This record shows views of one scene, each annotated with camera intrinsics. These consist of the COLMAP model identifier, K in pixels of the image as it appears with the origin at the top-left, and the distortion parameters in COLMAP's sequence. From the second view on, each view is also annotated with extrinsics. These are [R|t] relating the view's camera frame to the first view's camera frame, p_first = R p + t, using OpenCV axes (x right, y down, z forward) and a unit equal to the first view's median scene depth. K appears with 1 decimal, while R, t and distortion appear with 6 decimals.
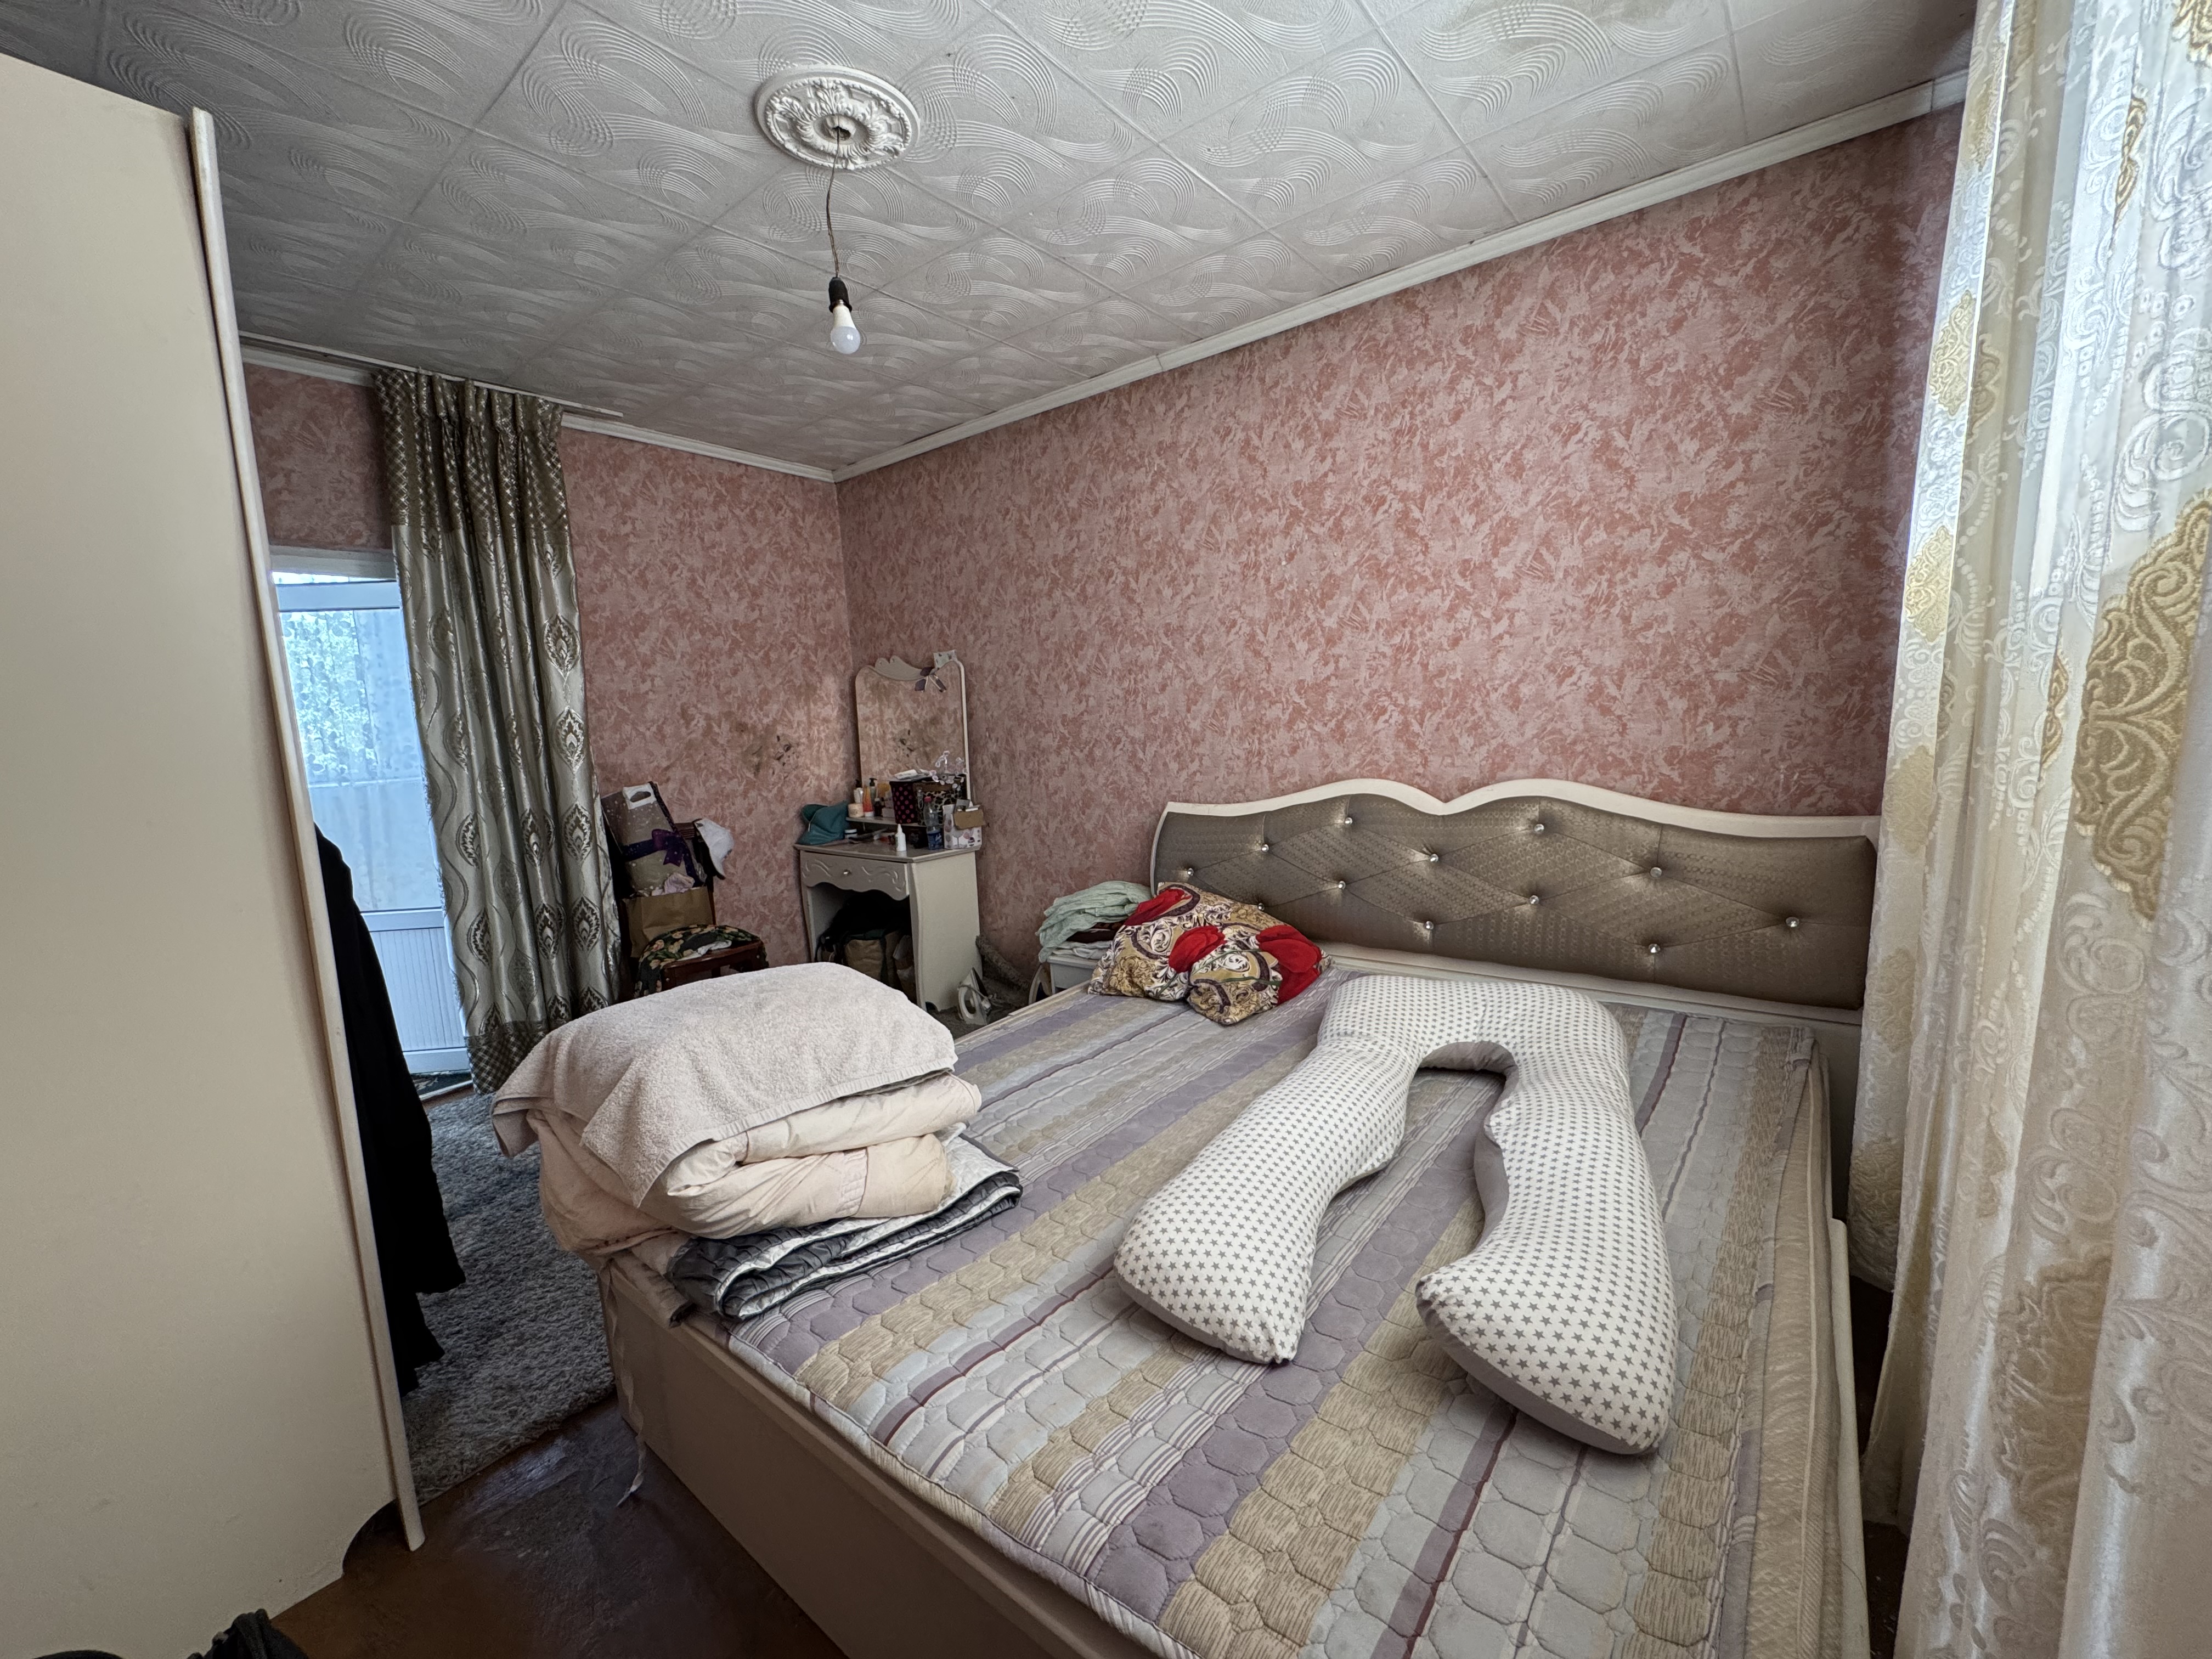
lens RADIAL K [[885.7, 0, 1105.7], [0, 885.7, 836.2], [0, 0, 1]] dist [-0.000409, -0.000314]
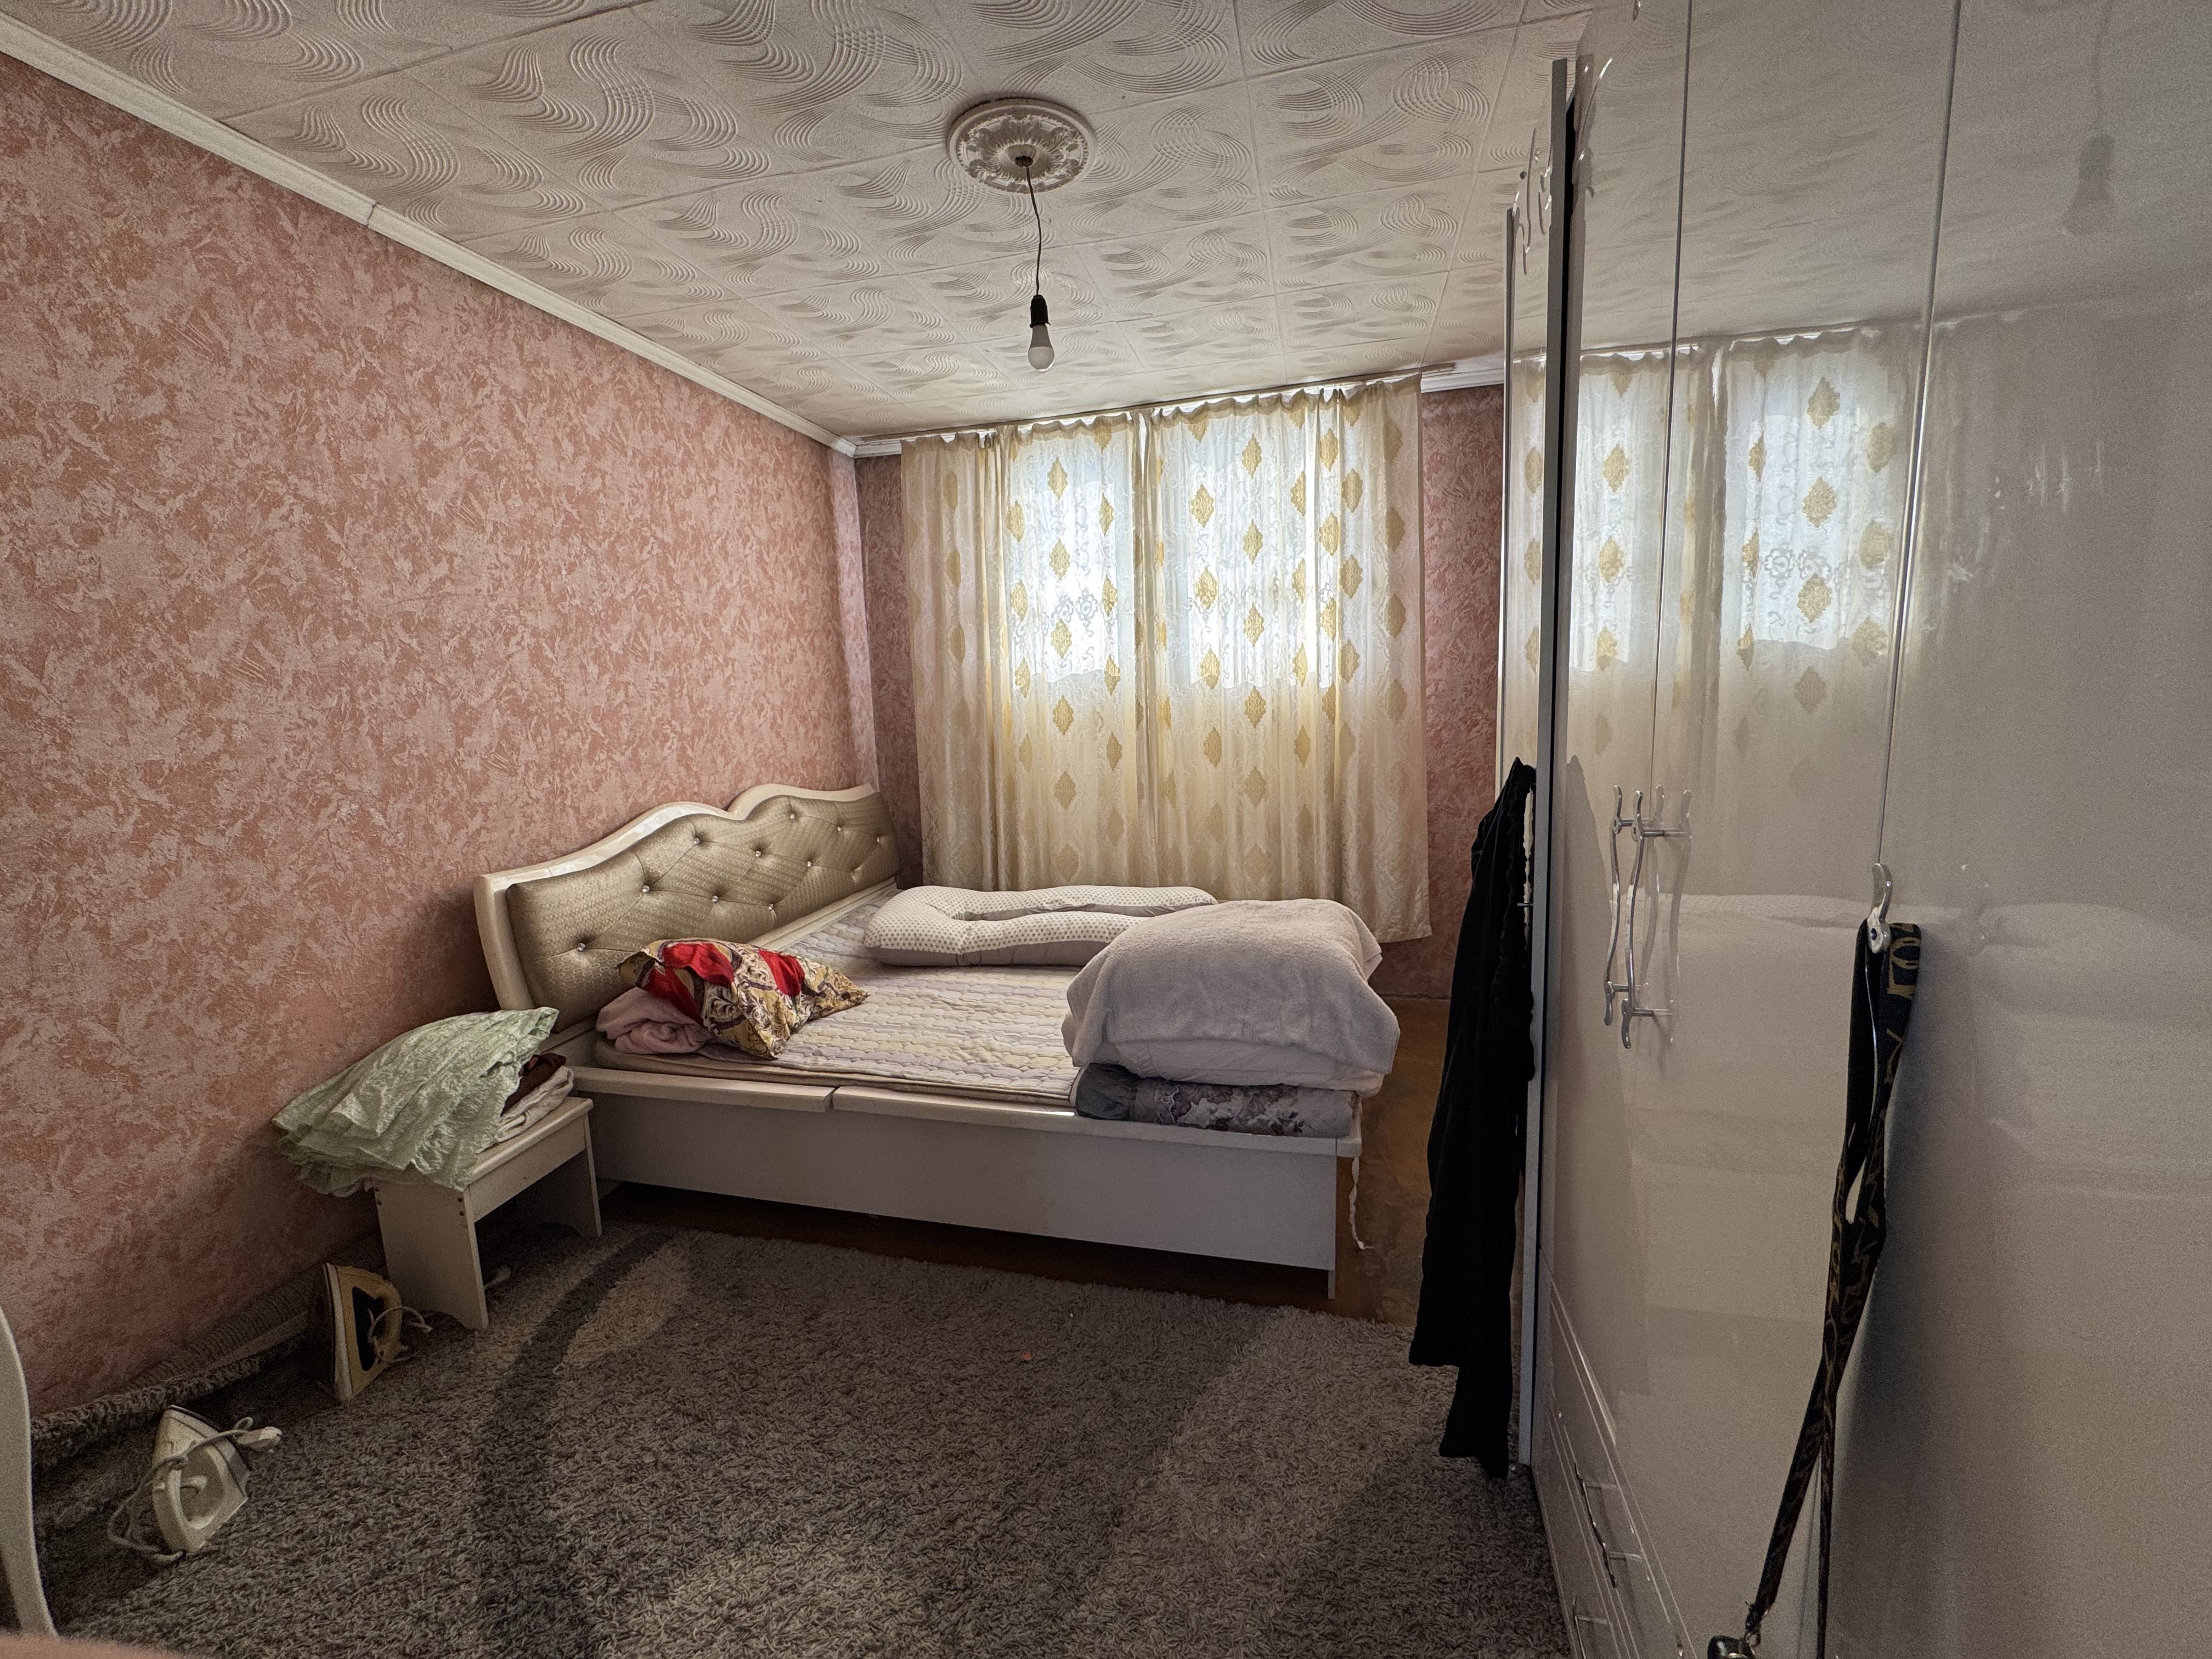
lens RADIAL K [[885.7, 0, 1104.6], [0, 885.7, 821.8], [0, 0, 1]] dist [-0.000409, -0.000314]
pose [[-0.415661, -0.073515, 0.906544, -0.810481], [0.175787, 0.971441, 0.159379, -0.112593], [-0.892370, 0.225607, -0.390867, 0.902030]]
